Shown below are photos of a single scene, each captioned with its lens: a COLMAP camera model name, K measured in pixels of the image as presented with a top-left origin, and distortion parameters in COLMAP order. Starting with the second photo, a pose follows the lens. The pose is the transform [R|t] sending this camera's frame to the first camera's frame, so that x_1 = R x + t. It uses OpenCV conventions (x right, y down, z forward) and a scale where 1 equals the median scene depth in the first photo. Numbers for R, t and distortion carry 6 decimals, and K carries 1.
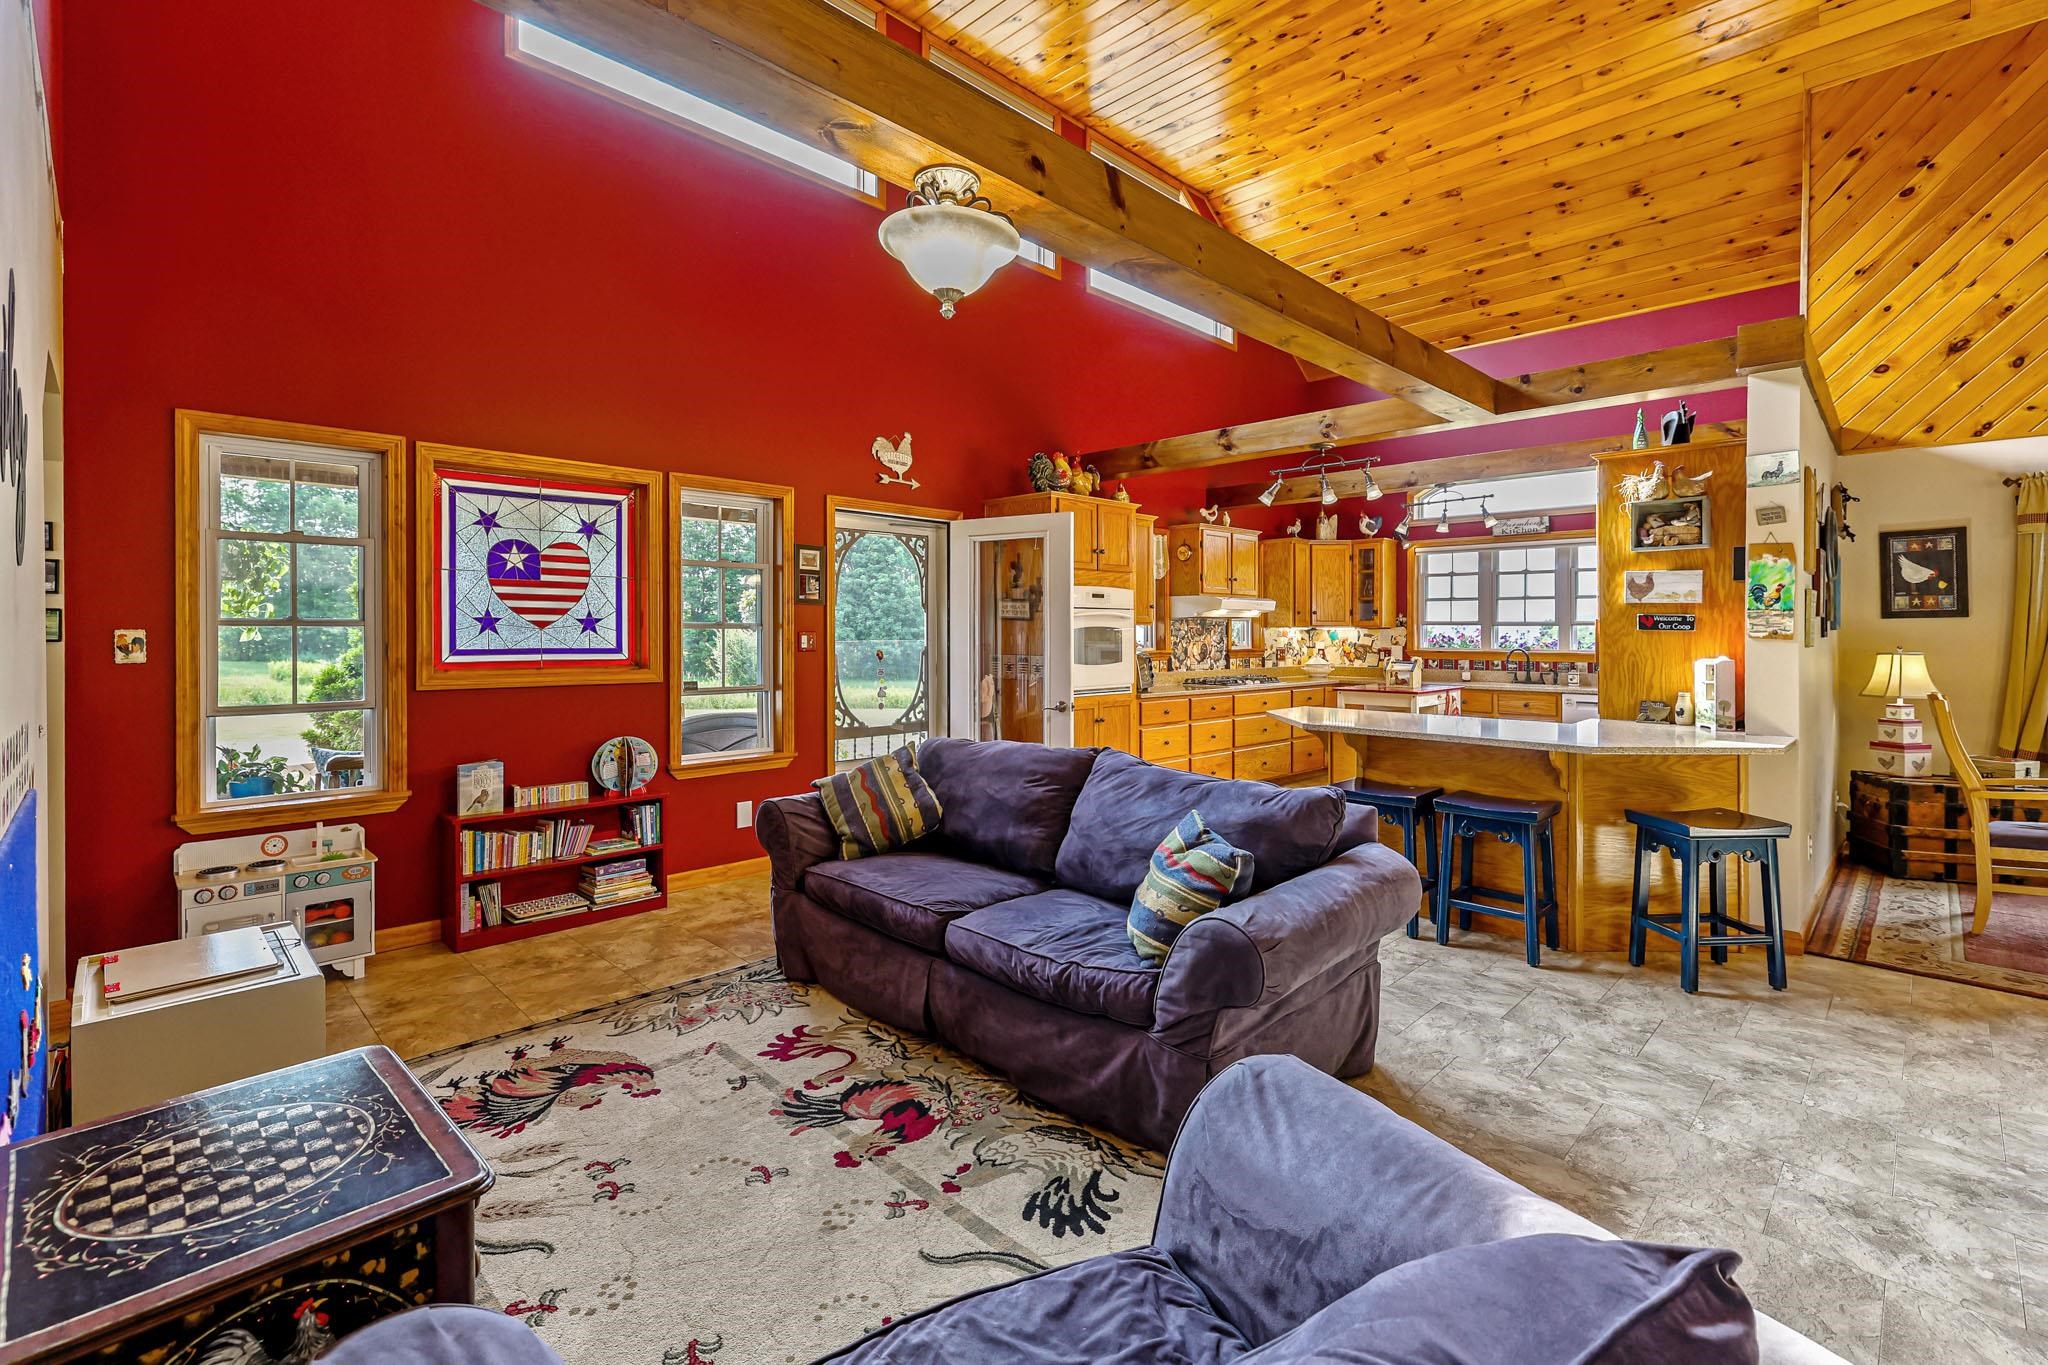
lens RADIAL K [[909.1, 0, 1027.0], [0, 909.1, 620.5], [0, 0, 1]] dist [-0.015897, 0.002536]
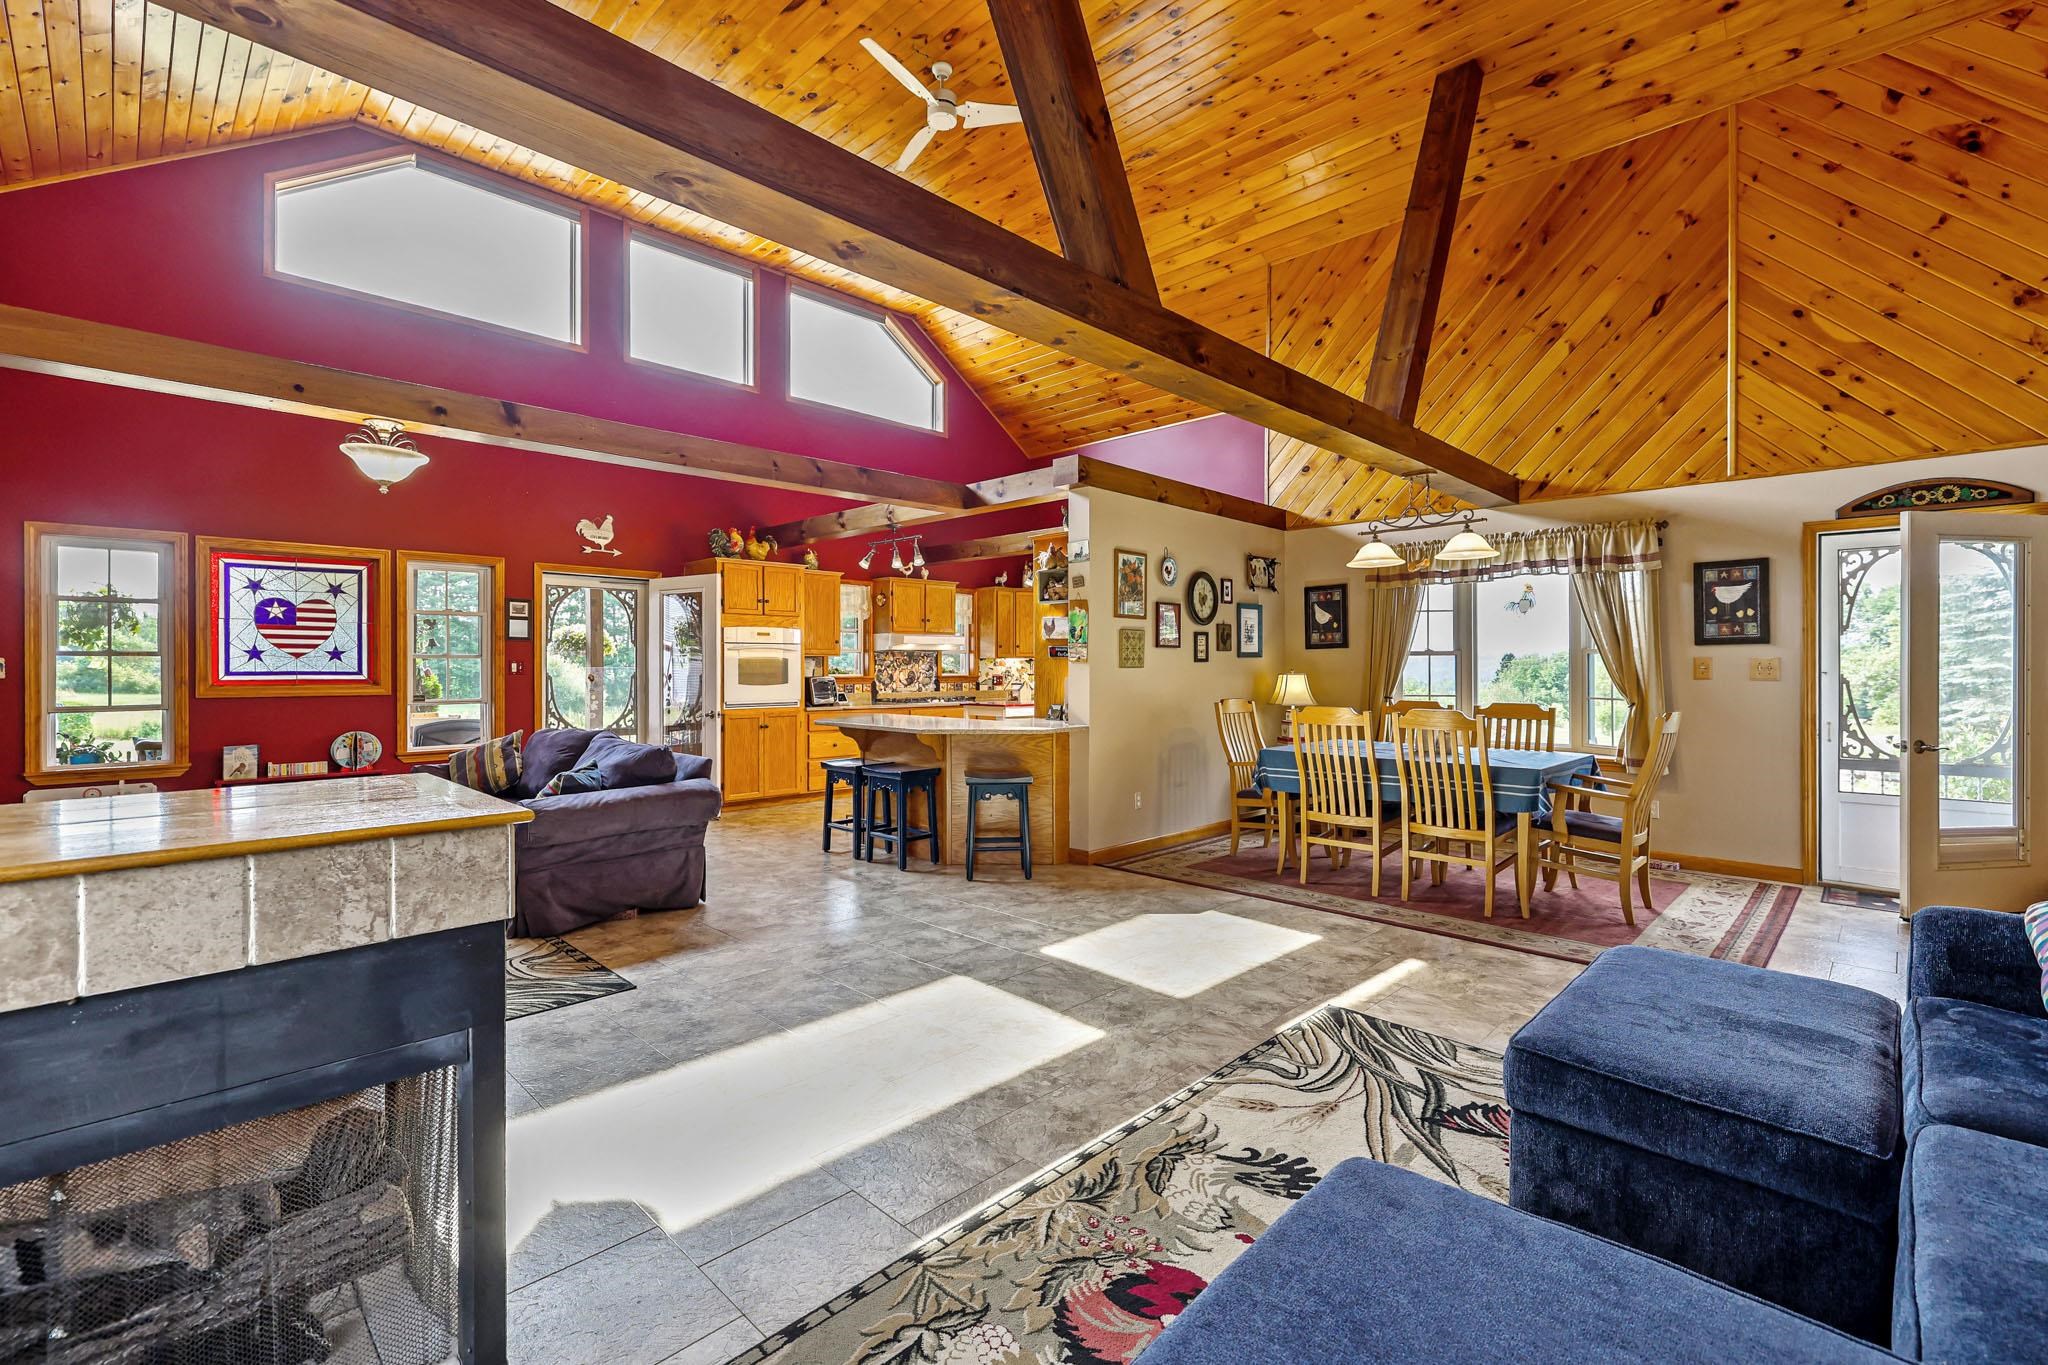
lens RADIAL K [[909.1, 0, 1040.6], [0, 909.1, 648.6], [0, 0, 1]] dist [-0.015897, 0.002536]
pose [[0.999898, -0.002771, 0.013999, 0.629525], [0.002896, 0.999956, -0.008877, 0.009739], [-0.013974, 0.008917, 0.999863, -0.468393]]
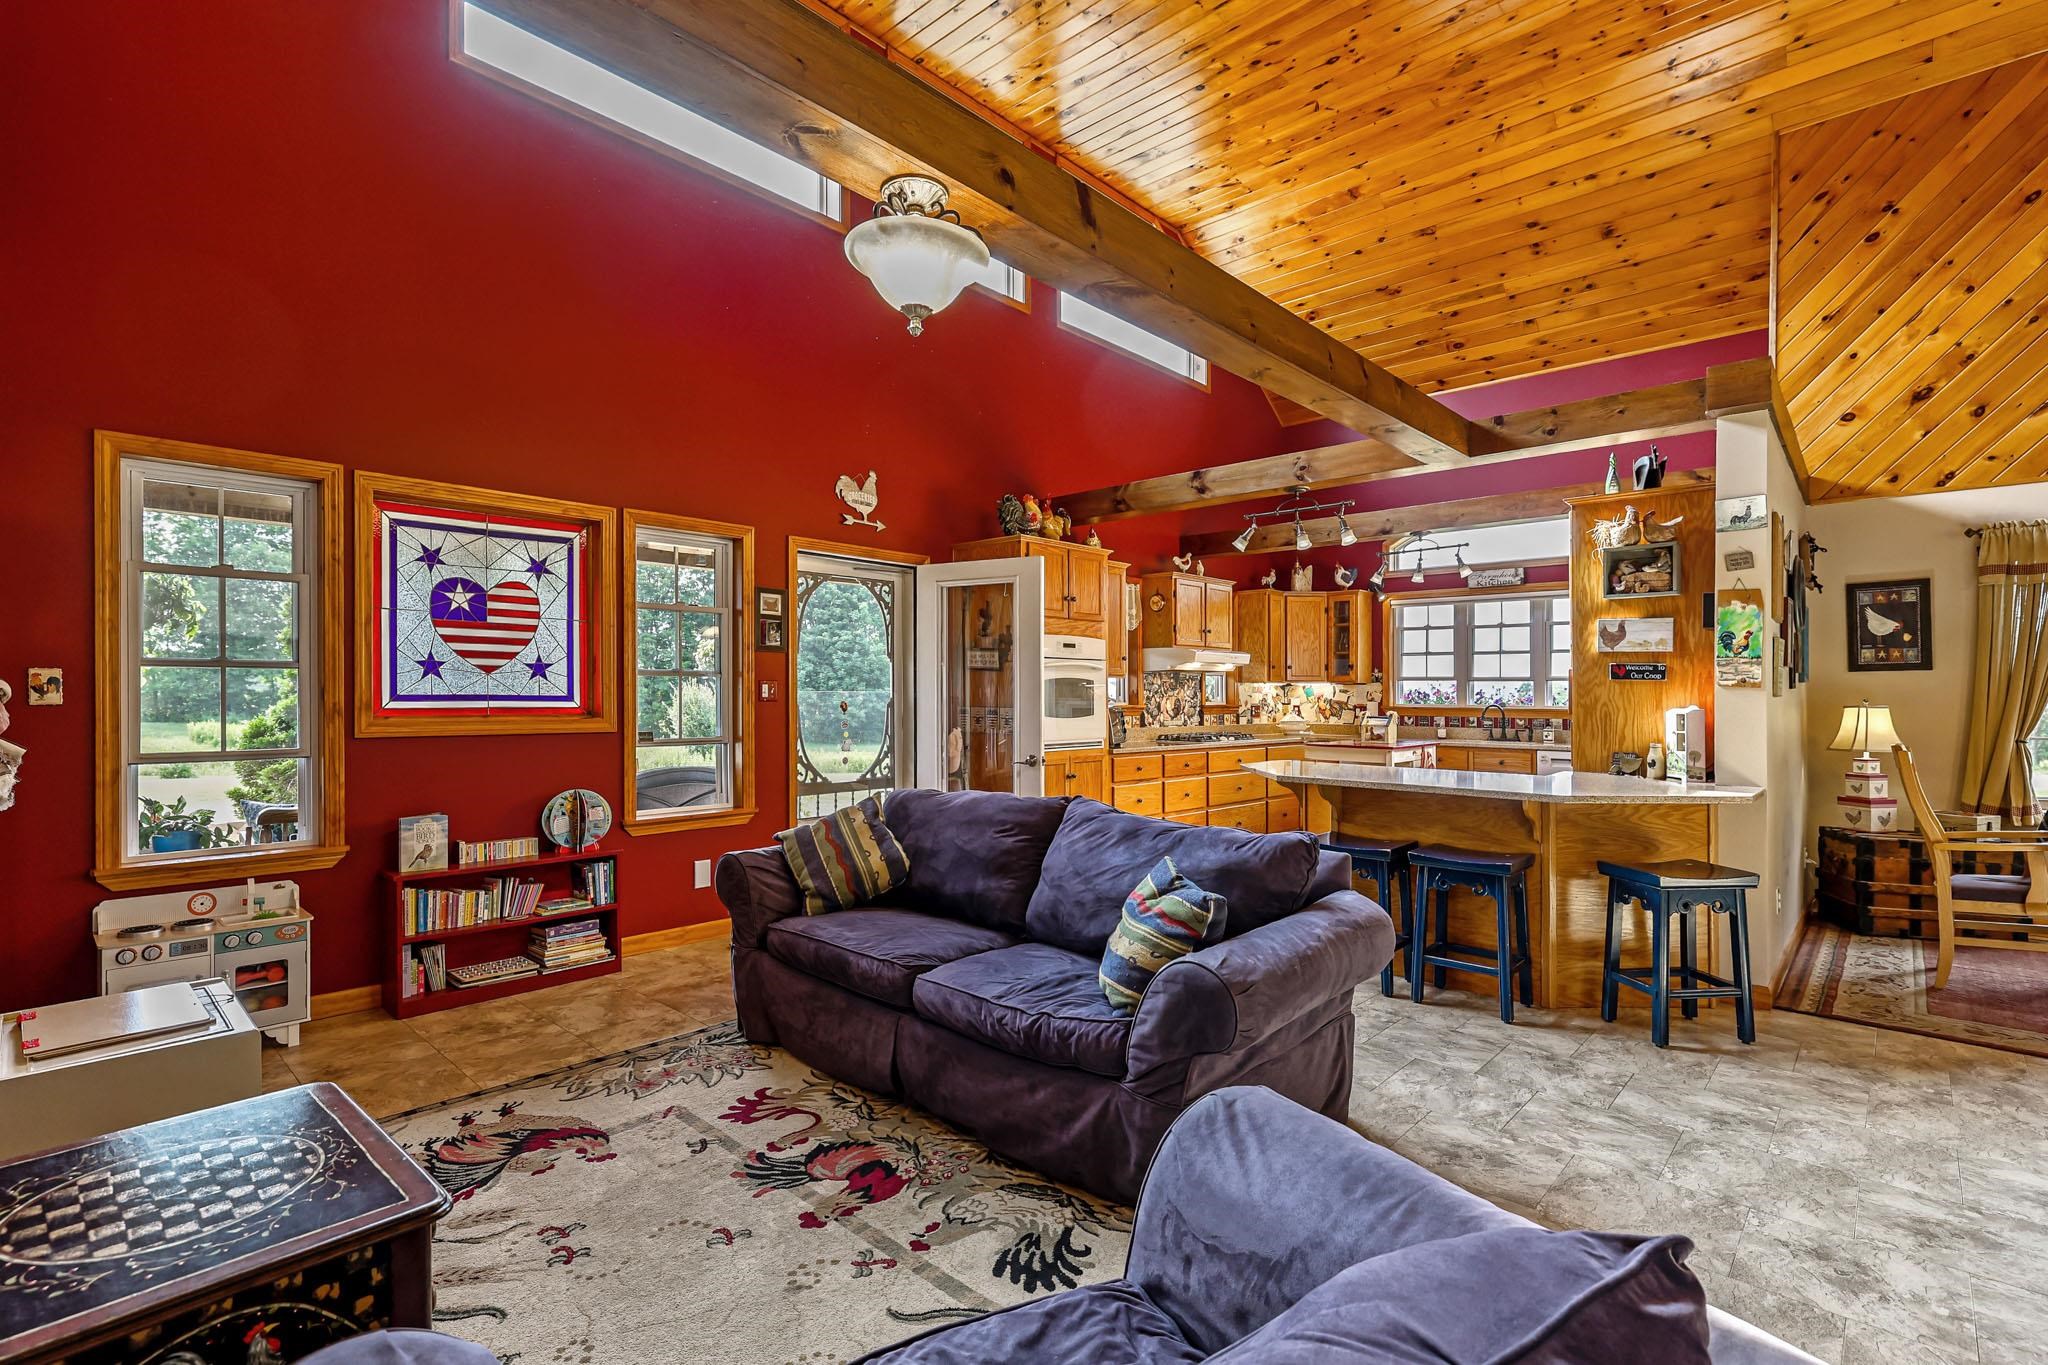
lens RADIAL K [[942.6, 0, 1031.2], [0, 942.6, 694.2], [0, 0, 1]] dist [-0.018785, 0.004097]
pose [[0.999285, -0.001509, 0.037771, -0.000667], [0.001143, 0.999952, 0.009705, 0.019200], [-0.037784, -0.009655, 0.999239, -0.009101]]
